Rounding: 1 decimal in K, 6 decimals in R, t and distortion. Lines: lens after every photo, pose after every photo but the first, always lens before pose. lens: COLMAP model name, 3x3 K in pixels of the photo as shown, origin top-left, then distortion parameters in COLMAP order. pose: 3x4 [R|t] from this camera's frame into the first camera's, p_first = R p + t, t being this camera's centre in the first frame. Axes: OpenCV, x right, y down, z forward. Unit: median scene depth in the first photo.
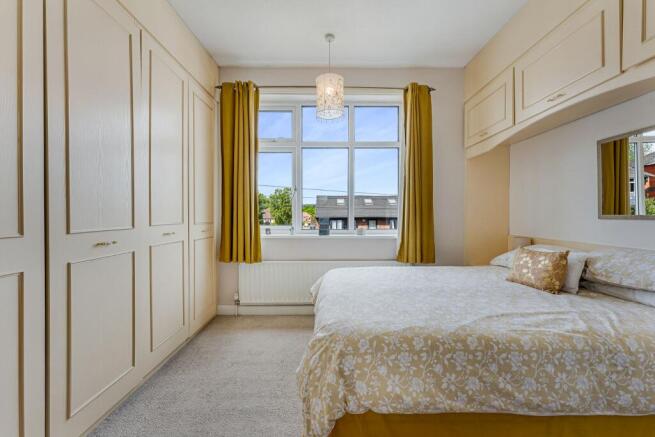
lens RADIAL K [[270.3, 0, 329.5], [0, 270.3, 210.2], [0, 0, 1]] dist [0.000090, 0.000253]
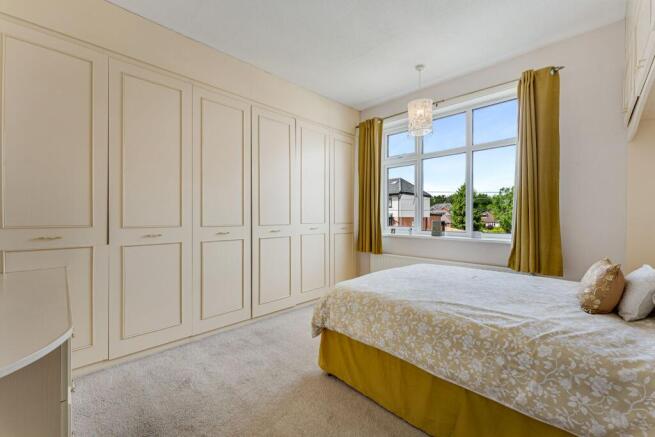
lens RADIAL K [[270.3, 0, 329.5], [0, 270.3, 210.2], [0, 0, 1]] dist [0.000090, 0.000253]
pose [[0.702580, -0.016460, -0.711414, 0.502114], [0.009297, 0.999859, -0.013952, -0.003218], [0.711544, 0.003188, 0.702635, -0.095404]]
